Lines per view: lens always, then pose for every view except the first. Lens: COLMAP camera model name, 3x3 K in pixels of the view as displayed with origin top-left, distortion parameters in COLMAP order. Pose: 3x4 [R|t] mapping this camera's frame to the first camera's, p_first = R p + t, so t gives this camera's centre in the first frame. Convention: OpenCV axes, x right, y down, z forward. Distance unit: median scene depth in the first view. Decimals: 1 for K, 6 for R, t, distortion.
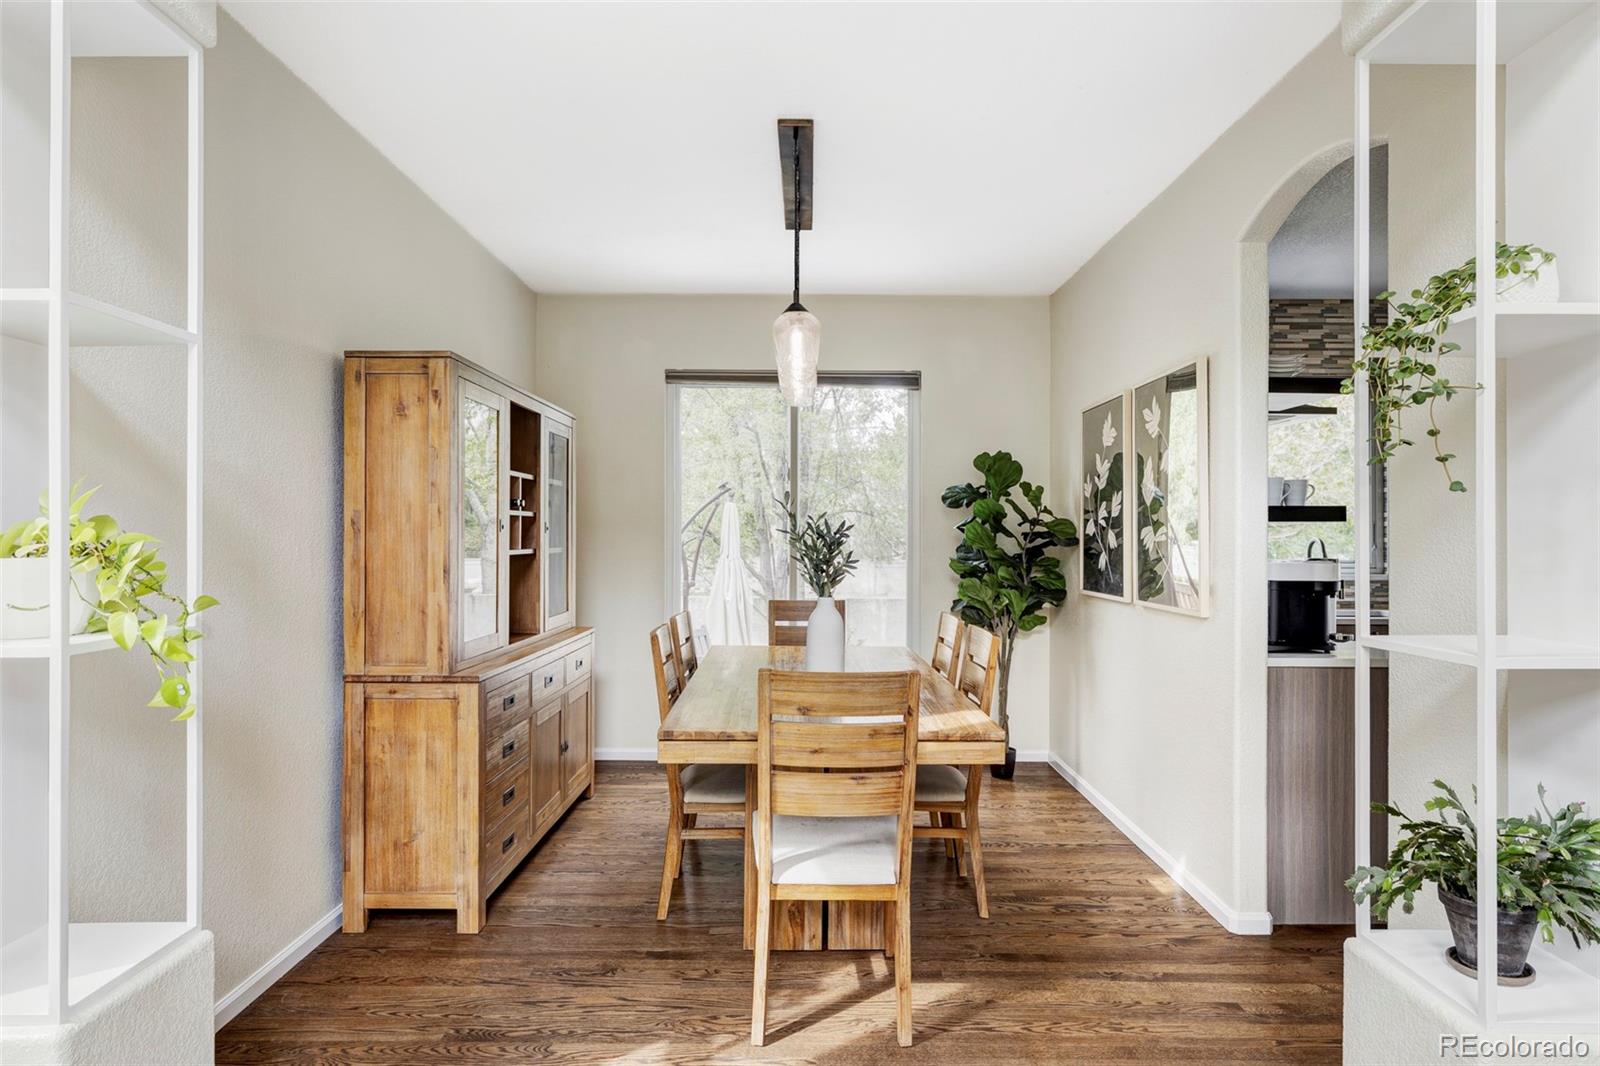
lens RADIAL K [[887.4, 0, 806.5], [0, 887.4, 530.6], [0, 0, 1]] dist [-0.005357, 0.002127]
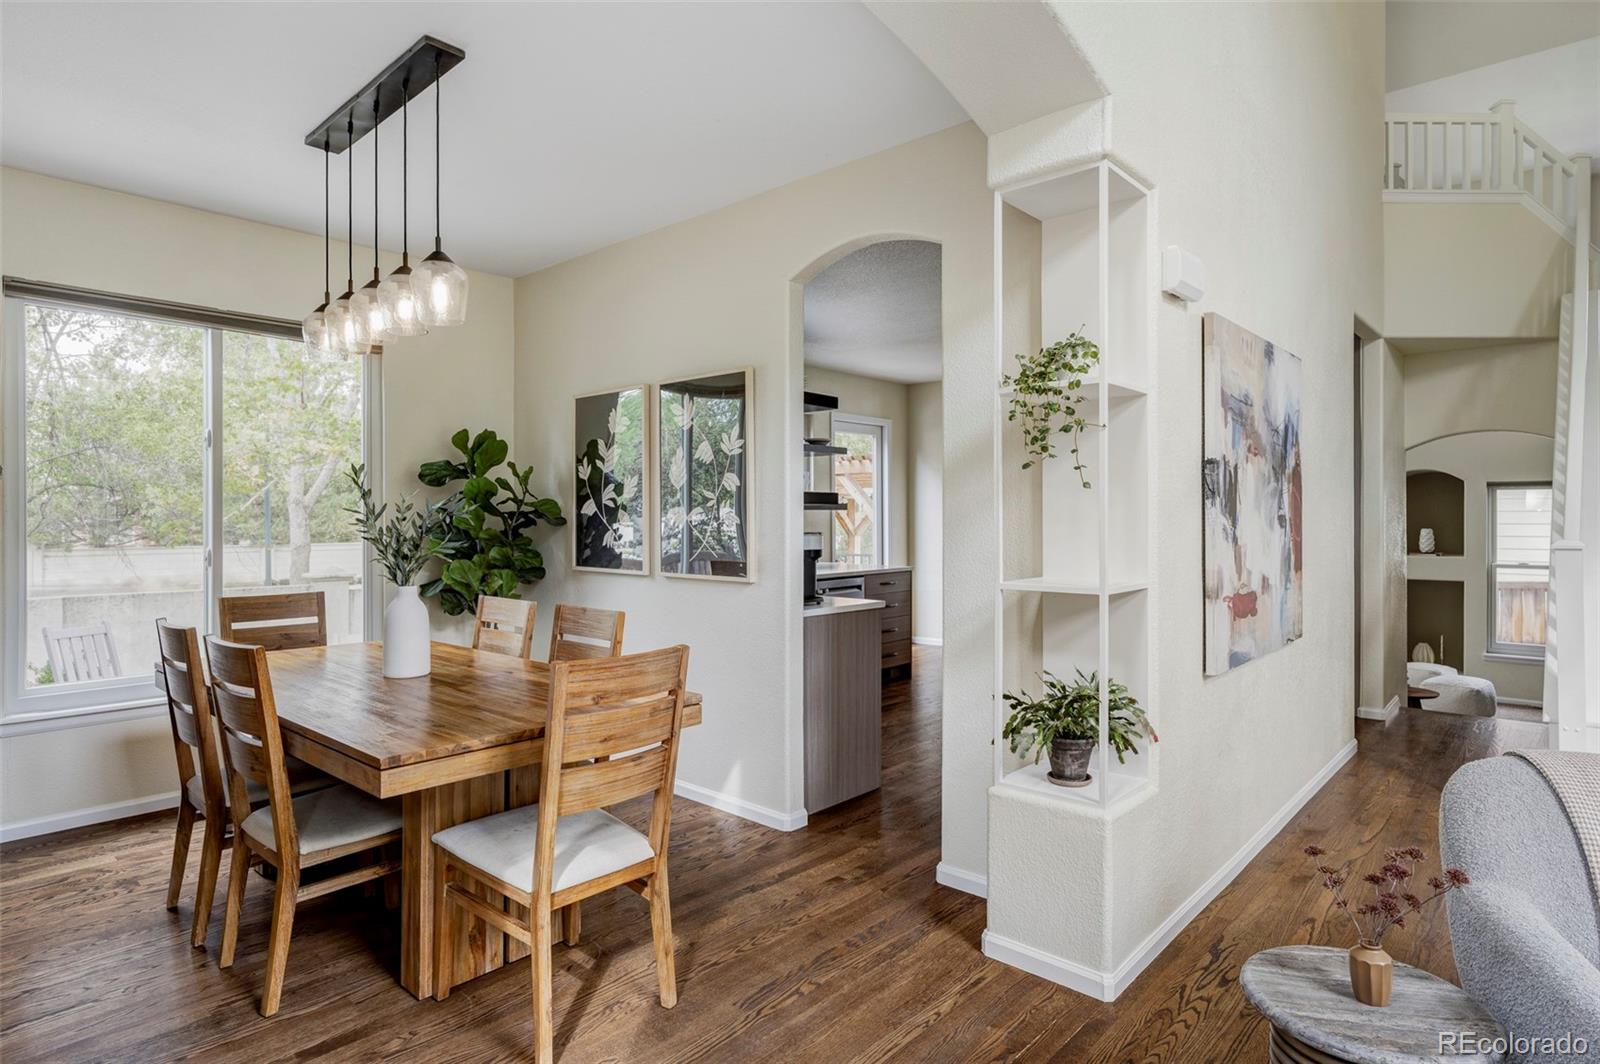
lens RADIAL K [[864.3, 0, 799.9], [0, 864.3, 515.5], [0, 0, 1]] dist [-0.005715, 0.004381]
pose [[0.679570, -0.002062, 0.733608, -0.410789], [-0.003046, 0.999979, 0.005632, -0.000837], [-0.733604, -0.006062, 0.679550, 0.159051]]
